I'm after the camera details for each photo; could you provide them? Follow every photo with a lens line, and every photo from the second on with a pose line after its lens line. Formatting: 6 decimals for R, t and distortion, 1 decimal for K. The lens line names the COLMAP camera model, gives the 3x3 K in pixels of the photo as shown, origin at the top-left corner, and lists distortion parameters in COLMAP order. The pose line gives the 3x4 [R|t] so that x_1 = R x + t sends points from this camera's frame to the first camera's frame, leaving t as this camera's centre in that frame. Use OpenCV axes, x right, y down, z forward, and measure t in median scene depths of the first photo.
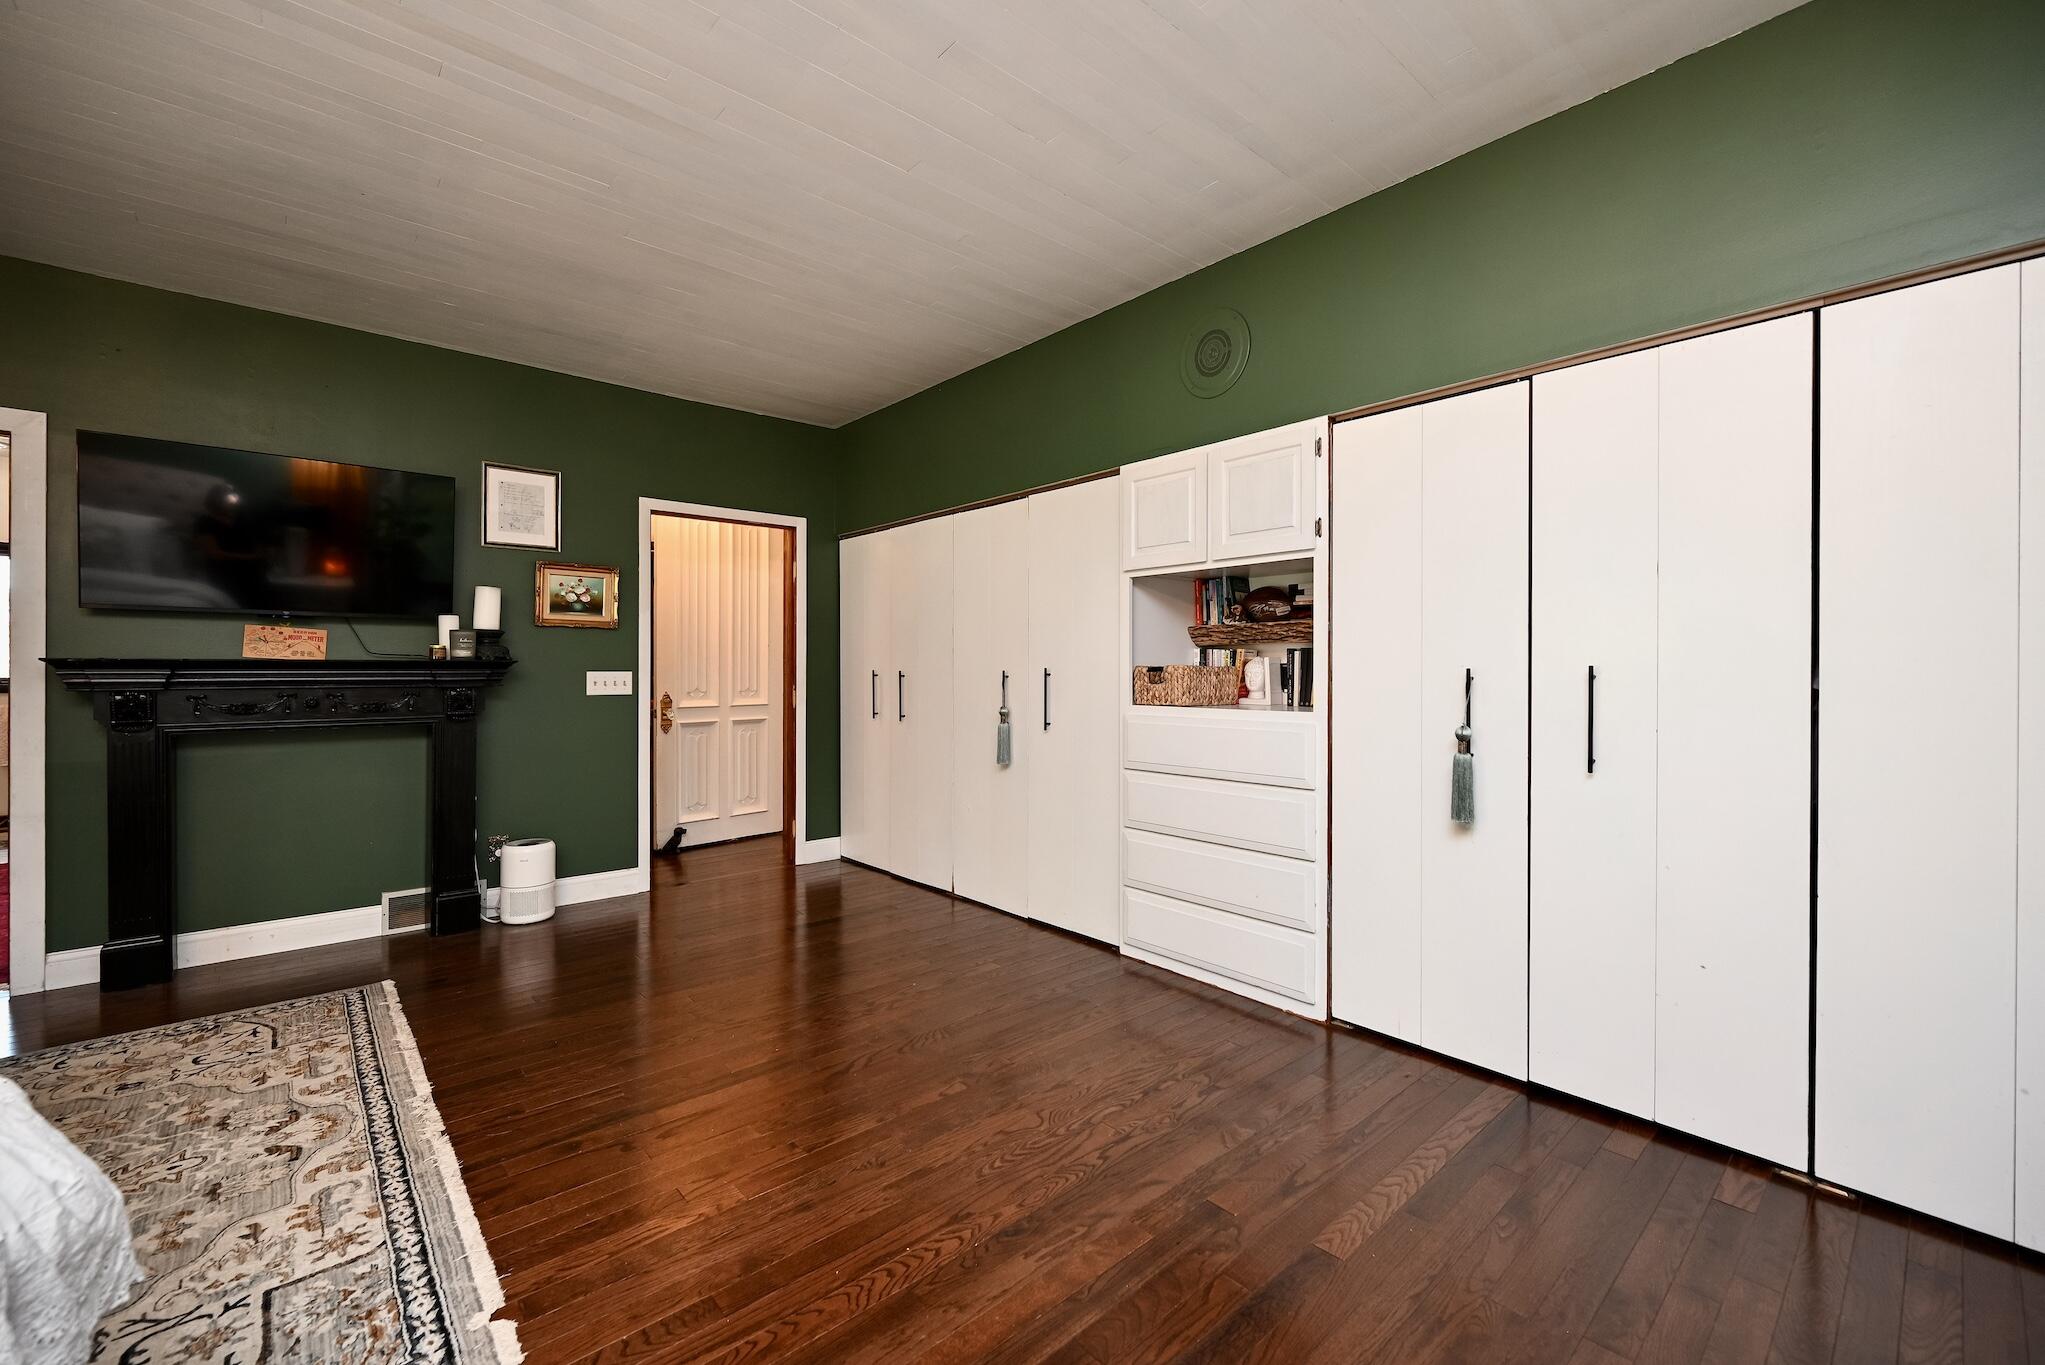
lens RADIAL K [[834.1, 0, 1023.7], [0, 834.1, 677.0], [0, 0, 1]] dist [-0.001435, -0.000084]
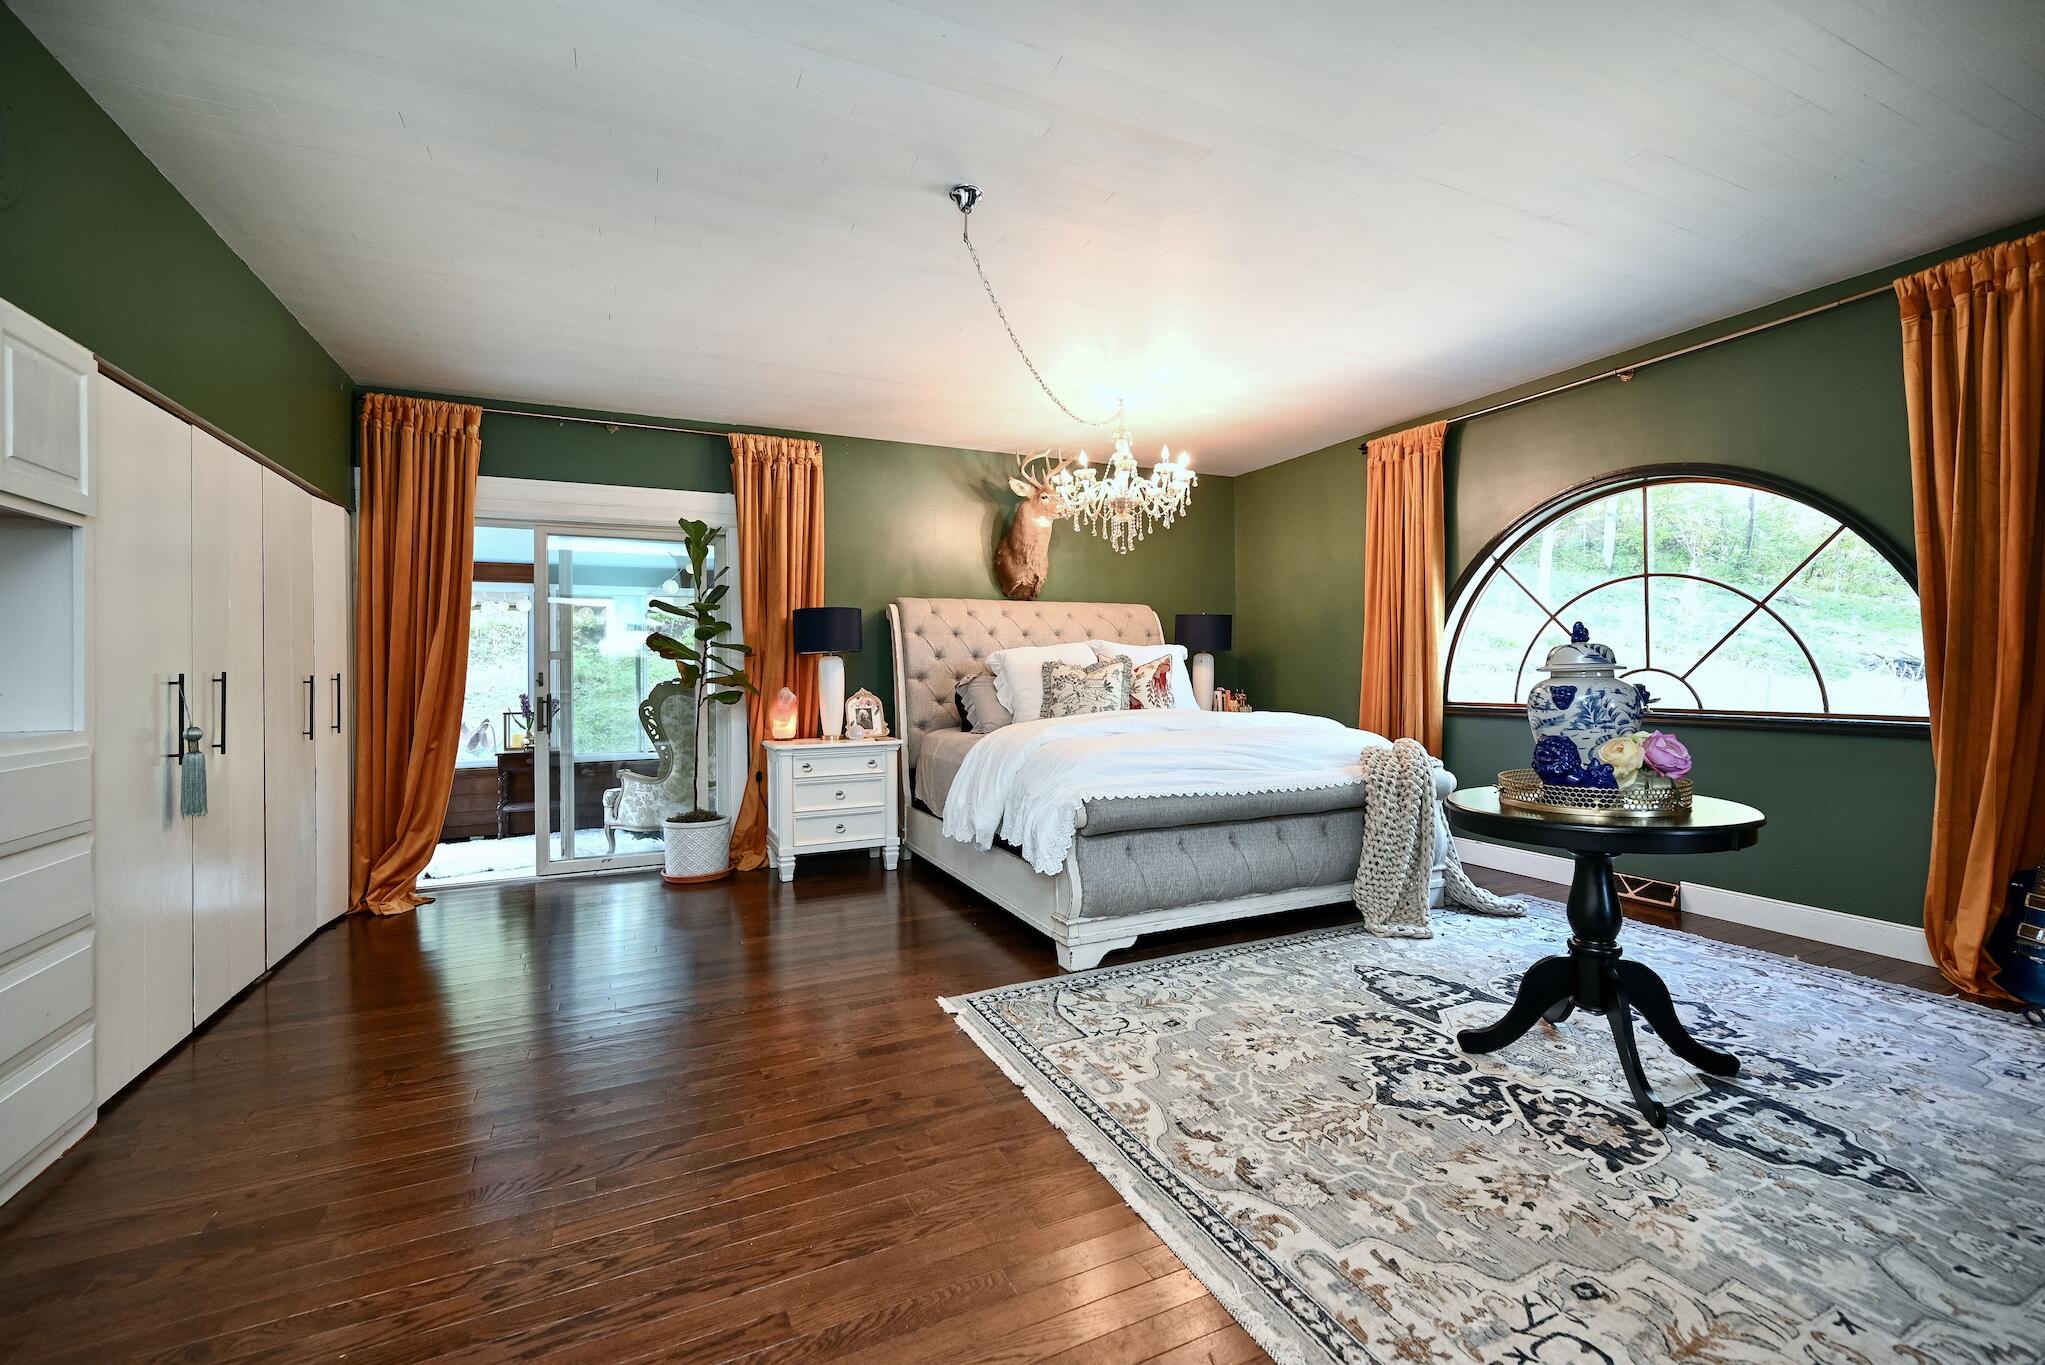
lens RADIAL K [[834.1, 0, 1021.2], [0, 834.1, 677.2], [0, 0, 1]] dist [-0.001435, -0.000084]
pose [[-0.961108, -0.001701, 0.276168, -0.938593], [-0.000222, 0.999985, 0.005385, -0.001843], [-0.276173, 0.005114, -0.961094, 2.004743]]
